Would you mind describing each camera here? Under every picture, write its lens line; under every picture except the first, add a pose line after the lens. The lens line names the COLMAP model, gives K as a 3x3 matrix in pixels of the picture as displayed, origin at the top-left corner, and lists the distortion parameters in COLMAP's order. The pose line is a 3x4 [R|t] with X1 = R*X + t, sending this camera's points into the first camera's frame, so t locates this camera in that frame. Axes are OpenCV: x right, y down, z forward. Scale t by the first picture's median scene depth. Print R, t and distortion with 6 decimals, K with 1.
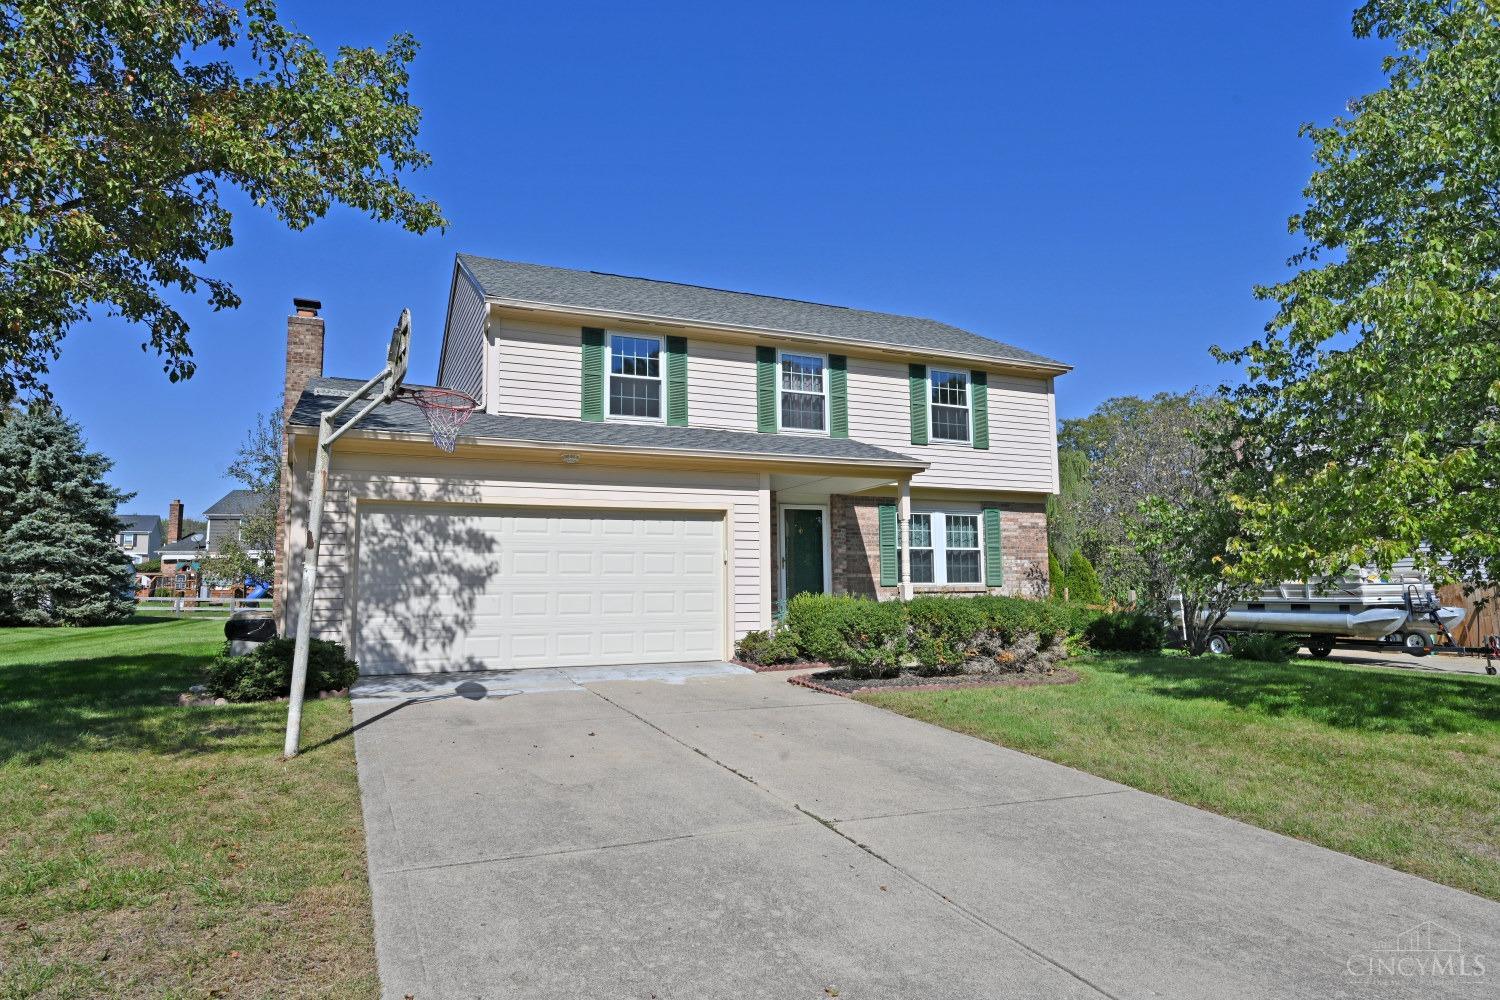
lens RADIAL K [[864.8, 0, 753.7], [0, 864.8, 495.2], [0, 0, 1]] dist [-0.035339, -0.000130]
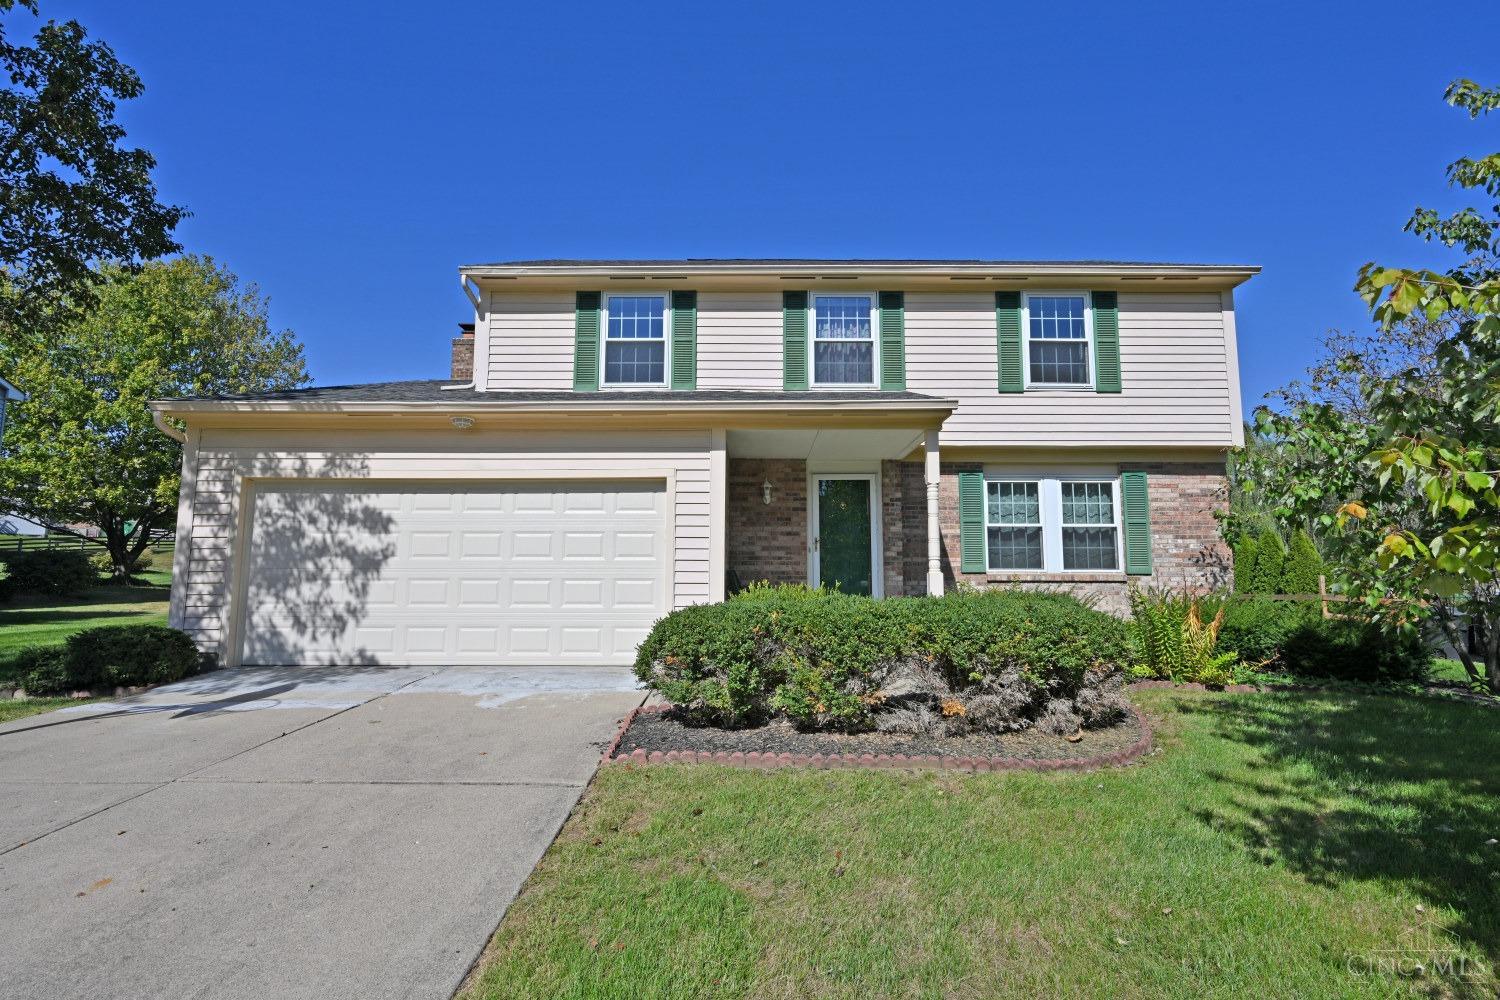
lens RADIAL K [[682.0, 0, 748.1], [0, 682.0, 497.4], [0, 0, 1]] dist [-0.005465, -0.000481]
pose [[0.915002, -0.033747, -0.402035, 0.259326], [0.034728, 0.999385, -0.004852, 0.036665], [0.401952, -0.009523, 0.915611, 0.402598]]
